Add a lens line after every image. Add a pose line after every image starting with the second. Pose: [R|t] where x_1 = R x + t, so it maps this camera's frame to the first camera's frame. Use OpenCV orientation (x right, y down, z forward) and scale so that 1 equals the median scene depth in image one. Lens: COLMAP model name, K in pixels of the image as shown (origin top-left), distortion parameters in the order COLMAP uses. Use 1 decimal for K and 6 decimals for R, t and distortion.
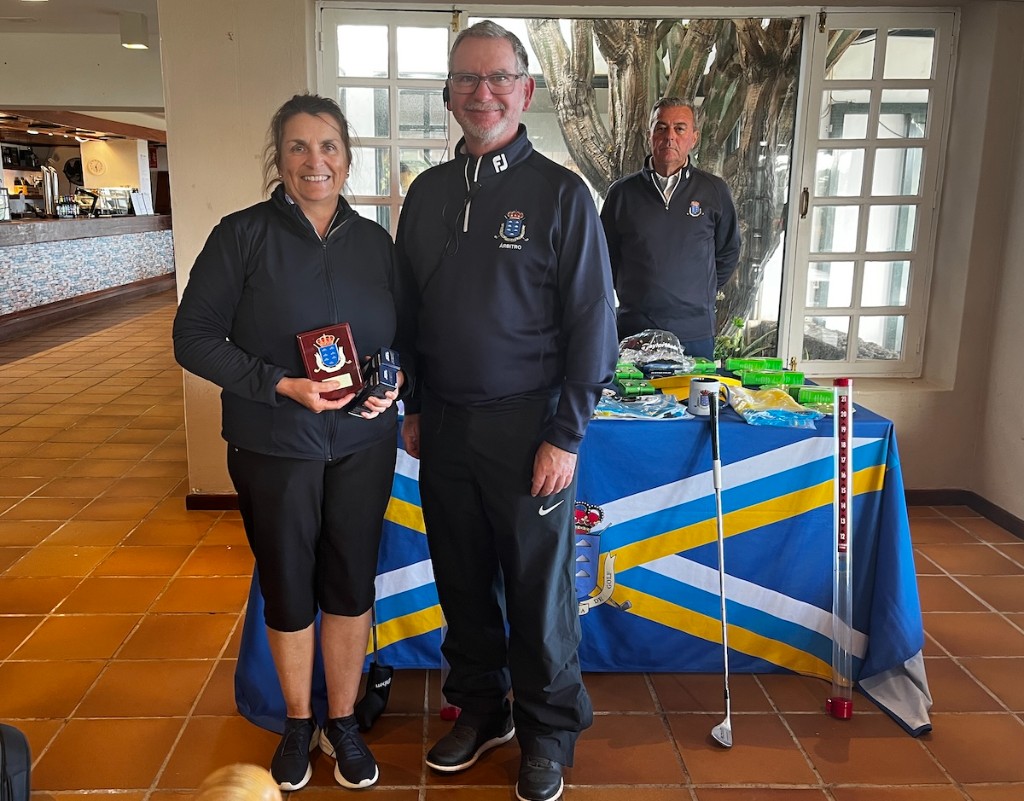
lens RADIAL K [[942.8, 0, 479.4], [0, 942.8, 408.0], [0, 0, 1]] dist [0.025761, 0.000000]
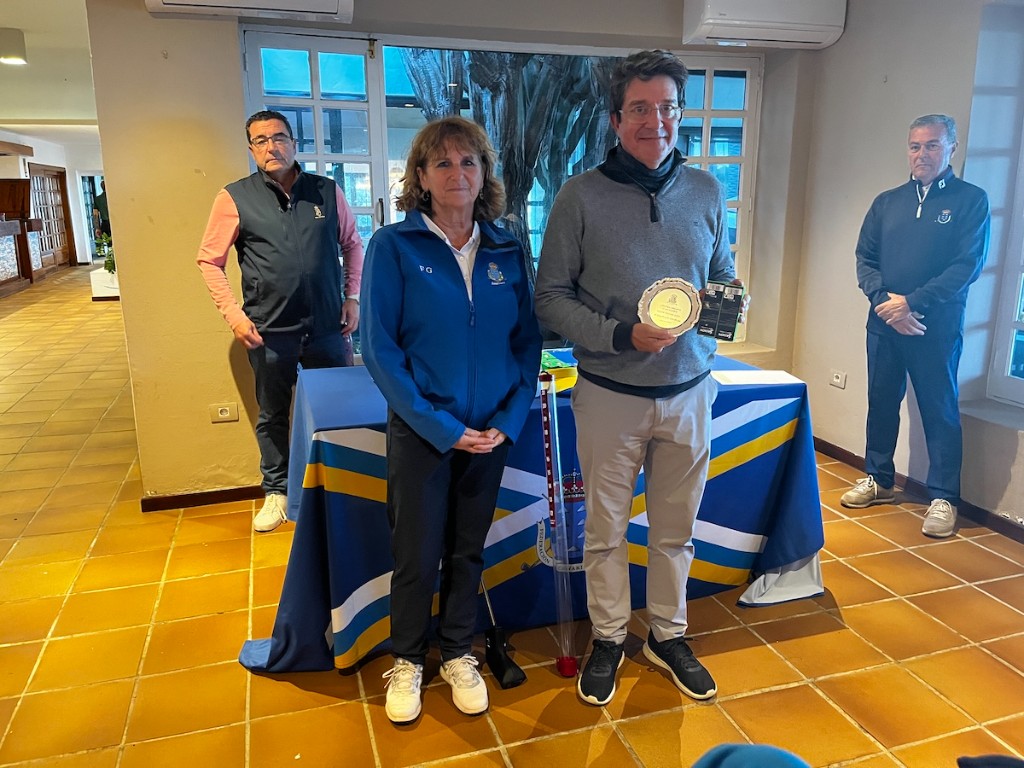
lens RADIAL K [[779.7, 0, 513.2], [0, 779.7, 386.3], [0, 0, 1]] dist [0.039215, -0.052721]
pose [[0.959486, -0.076573, 0.271150, -0.141013], [0.071659, 0.997036, 0.027991, -0.025117], [-0.272490, -0.007426, 0.962130, 0.060834]]
